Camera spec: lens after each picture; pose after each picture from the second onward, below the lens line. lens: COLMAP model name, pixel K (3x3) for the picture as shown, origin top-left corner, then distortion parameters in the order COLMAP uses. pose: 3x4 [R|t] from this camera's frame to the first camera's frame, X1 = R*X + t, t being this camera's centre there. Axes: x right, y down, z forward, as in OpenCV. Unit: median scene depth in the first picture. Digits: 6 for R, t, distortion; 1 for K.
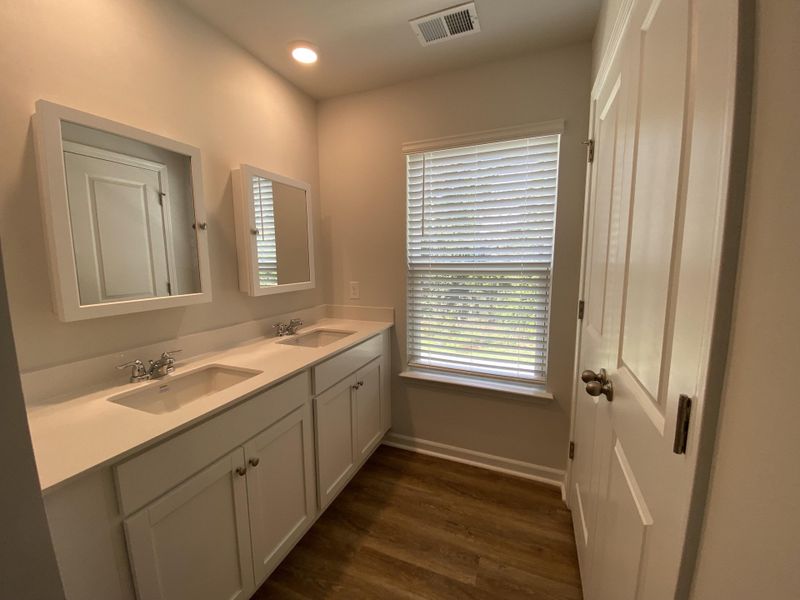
lens RADIAL K [[323.7, 0, 398.1], [0, 323.7, 299.1], [0, 0, 1]] dist [0.013762, -0.017081]
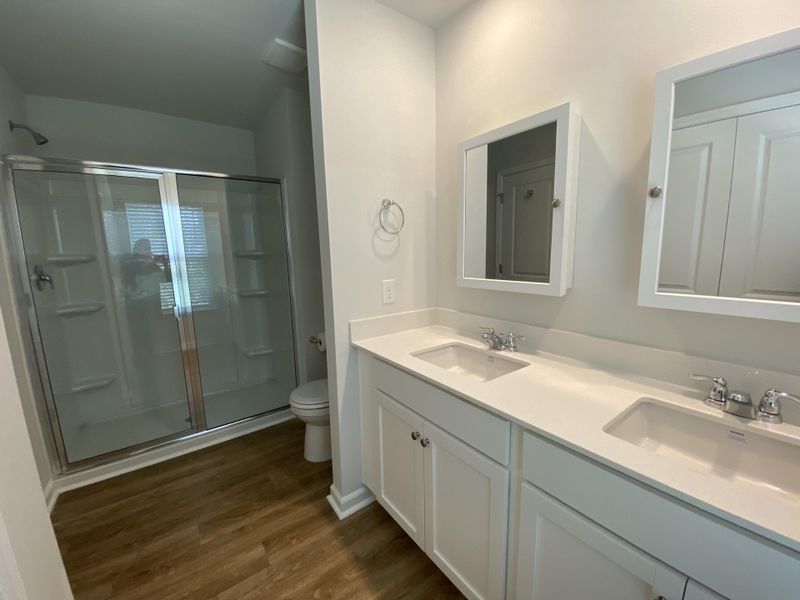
lens RADIAL K [[323.7, 0, 398.1], [0, 323.7, 299.1], [0, 0, 1]] dist [0.013762, -0.017081]
pose [[-0.509829, 0.146052, -0.847787, 0.386400], [-0.084476, 0.972221, 0.218289, -0.153326], [0.856118, 0.182908, -0.483328, 1.228315]]
